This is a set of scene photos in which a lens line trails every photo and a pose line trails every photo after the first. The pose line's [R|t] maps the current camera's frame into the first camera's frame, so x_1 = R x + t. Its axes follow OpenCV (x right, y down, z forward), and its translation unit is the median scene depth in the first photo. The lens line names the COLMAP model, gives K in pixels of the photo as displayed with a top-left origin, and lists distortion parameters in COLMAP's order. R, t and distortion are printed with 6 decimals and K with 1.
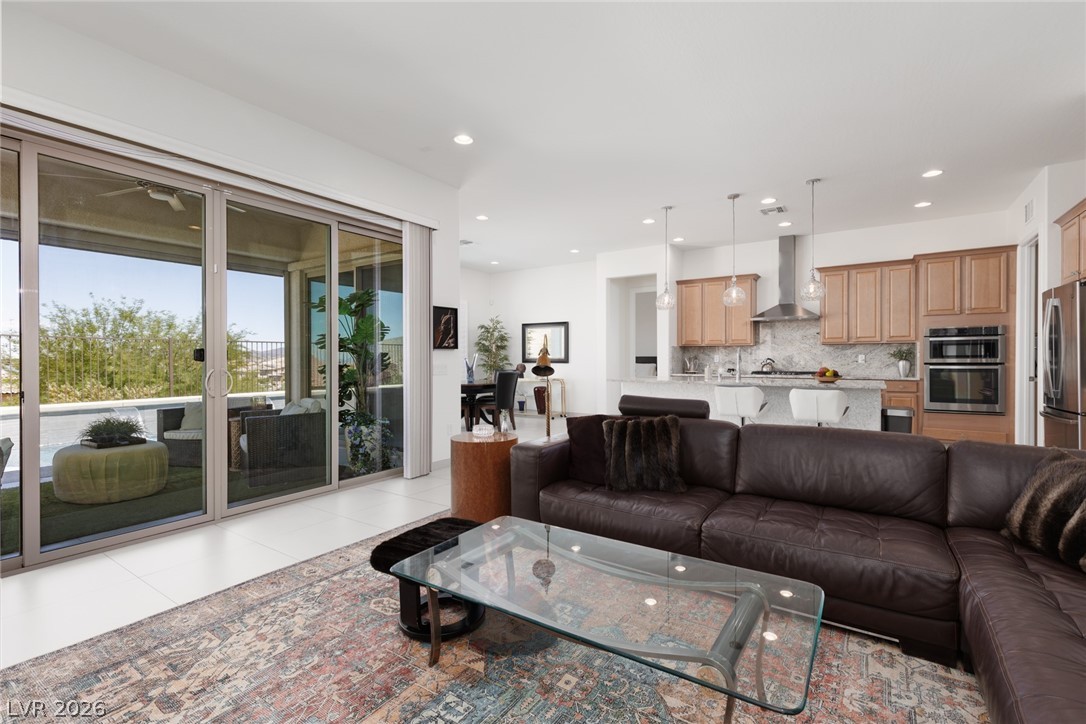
lens RADIAL K [[480.9, 0, 543.0], [0, 480.9, 362.0], [0, 0, 1]] dist [-0.003158, -0.000452]
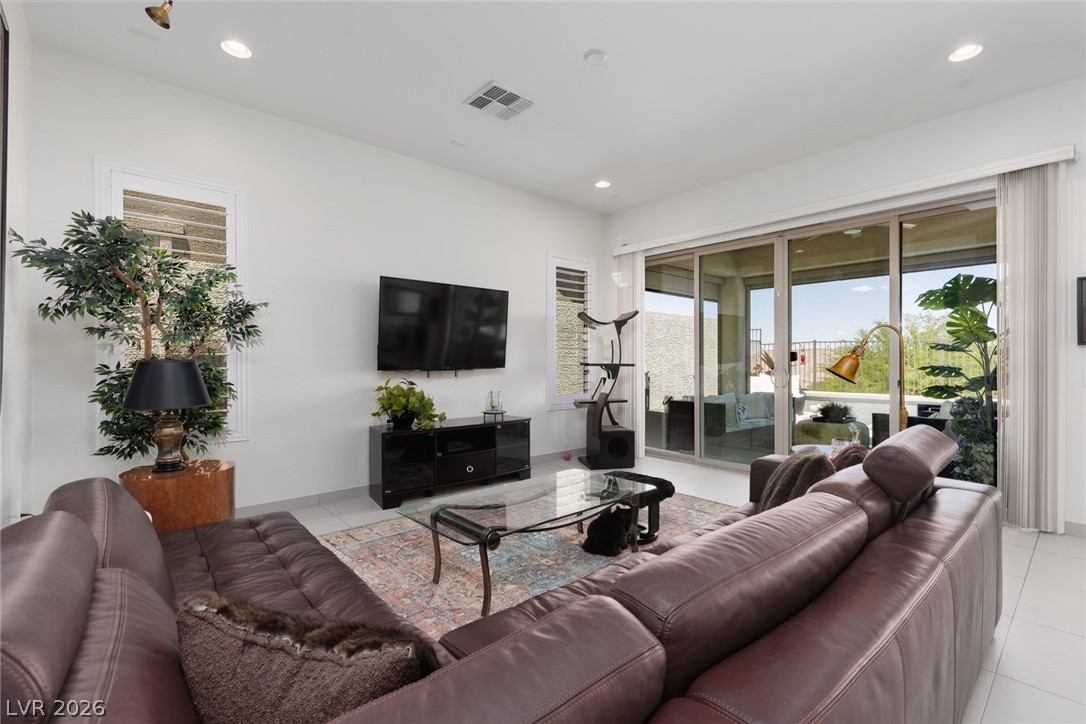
lens RADIAL K [[487.1, 0, 543.0], [0, 487.1, 362.0], [0, 0, 1]] dist [0.003642, 0.000300]
pose [[-0.249179, -0.001151, -0.968457, 1.099999], [-0.009906, 0.999950, 0.001360, 0.013850], [0.968407, 0.009933, -0.249177, 0.956117]]
